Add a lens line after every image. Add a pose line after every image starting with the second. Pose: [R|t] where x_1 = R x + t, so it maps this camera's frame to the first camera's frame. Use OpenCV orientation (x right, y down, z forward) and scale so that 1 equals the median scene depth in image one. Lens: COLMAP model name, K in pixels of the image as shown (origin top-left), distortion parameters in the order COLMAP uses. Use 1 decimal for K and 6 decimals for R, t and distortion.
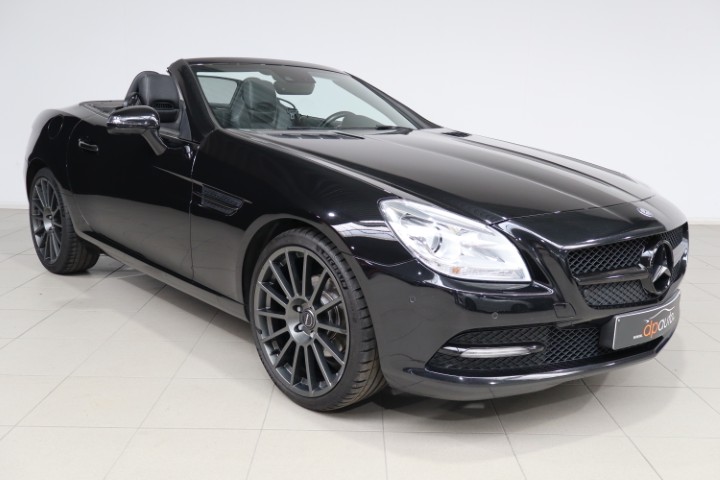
lens RADIAL K [[679.3, 0, 355.5], [0, 679.3, 238.0], [0, 0, 1]] dist [0.040496, 0.000000]
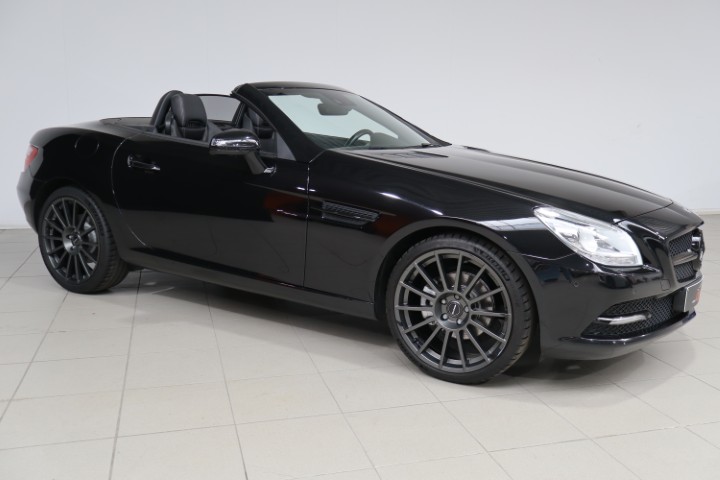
lens RADIAL K [[679.3, 0, 366.7], [0, 679.3, 241.6], [0, 0, 1]] dist [0.040496, 0.000000]
pose [[0.954773, -0.048925, 0.293284, -0.532918], [0.048963, 0.998775, 0.007217, -0.015791], [-0.293277, 0.007469, 0.955998, -0.105520]]
